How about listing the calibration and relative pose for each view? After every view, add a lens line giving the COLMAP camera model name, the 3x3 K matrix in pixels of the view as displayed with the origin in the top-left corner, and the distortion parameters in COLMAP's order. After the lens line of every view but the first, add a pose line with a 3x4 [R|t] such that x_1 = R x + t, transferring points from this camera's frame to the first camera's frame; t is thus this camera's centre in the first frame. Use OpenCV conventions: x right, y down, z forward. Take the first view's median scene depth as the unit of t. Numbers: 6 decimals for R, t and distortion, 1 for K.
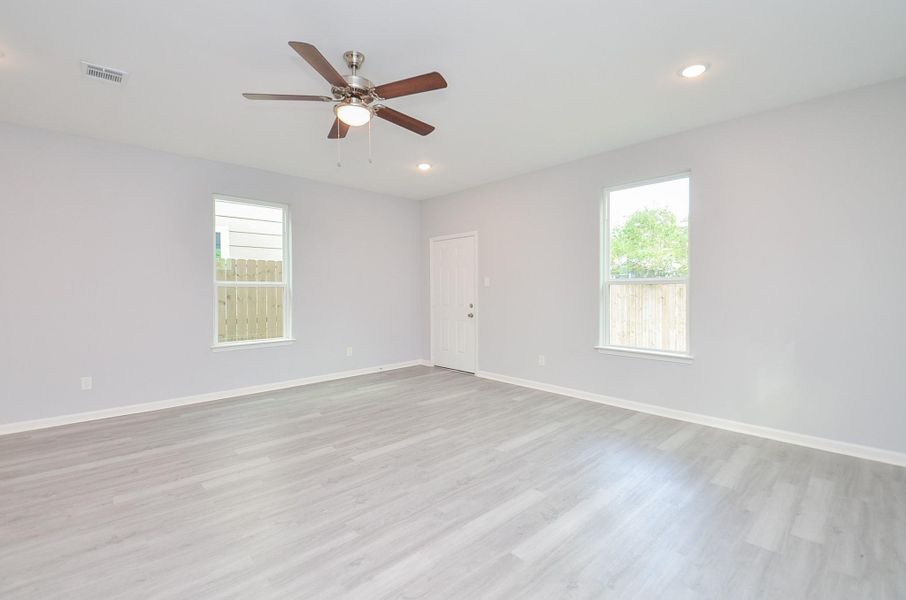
lens RADIAL K [[397.3, 0, 452.5], [0, 397.3, 294.5], [0, 0, 1]] dist [0.026241, -0.028396]
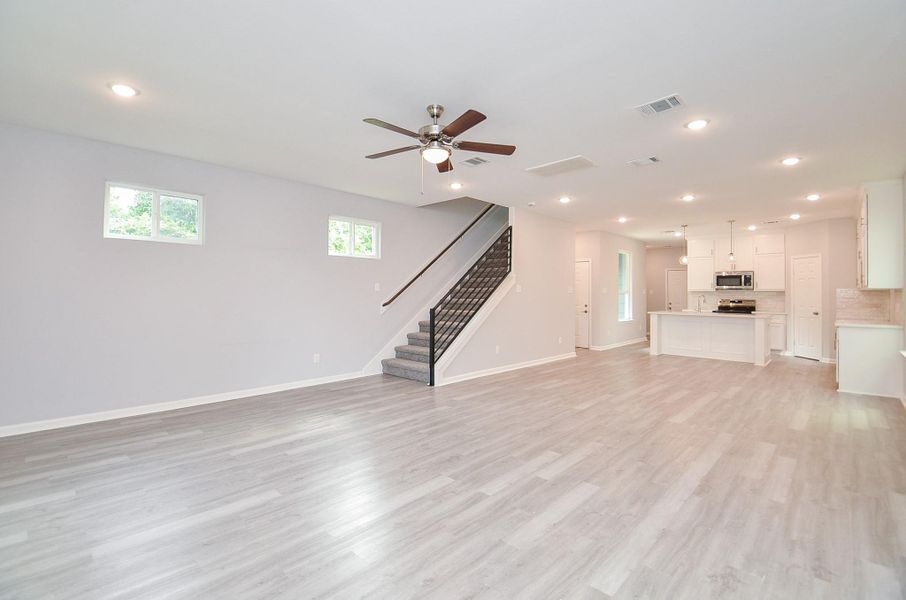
lens RADIAL K [[411.1, 0, 452.0], [0, 411.1, 287.4], [0, 0, 1]] dist [0.026484, -0.033007]
pose [[-0.999056, -0.003357, -0.043317, -0.215699], [-0.003267, 0.999992, -0.002147, -0.028116], [0.043324, -0.002003, -0.999059, 2.021868]]
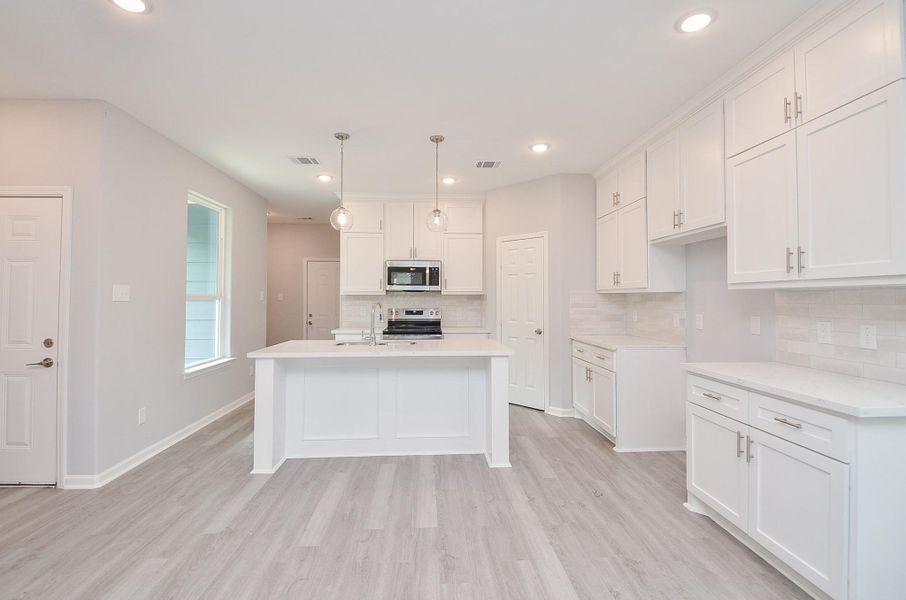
lens RADIAL K [[405.2, 0, 450.3], [0, 405.2, 287.0], [0, 0, 1]] dist [0.001471, 0.000153]
pose [[-0.652175, -0.015989, -0.757900, -1.318383], [-0.005449, 0.999851, -0.016405, -0.018775], [0.758049, -0.006569, -0.652165, 0.150303]]
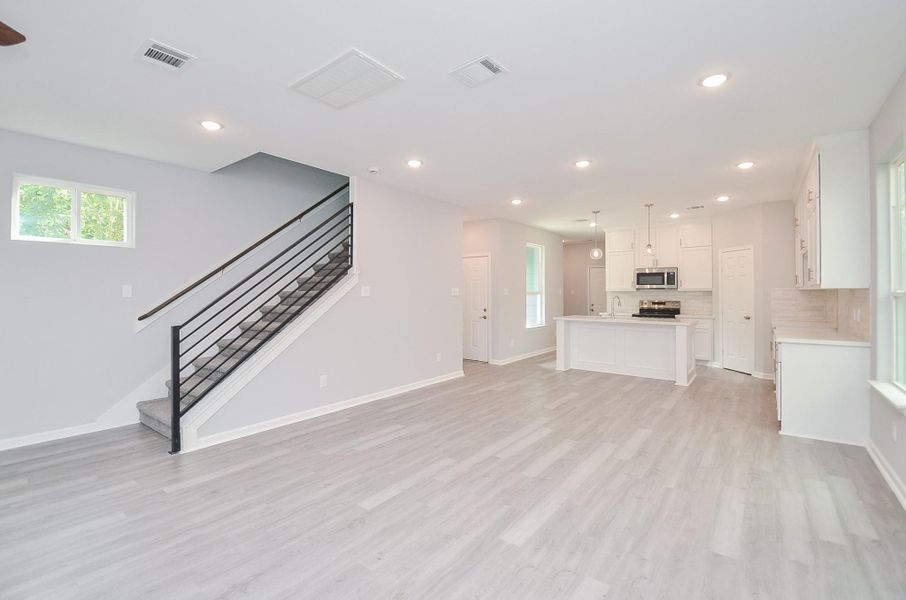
lens RADIAL K [[411.1, 0, 452.0], [0, 411.1, 287.4], [0, 0, 1]] dist [0.026484, -0.033007]
pose [[-0.988143, 0.002925, -0.153512, -0.810560], [0.003074, 0.999995, -0.000731, -0.039696], [0.153509, -0.001194, -0.988147, 1.378468]]
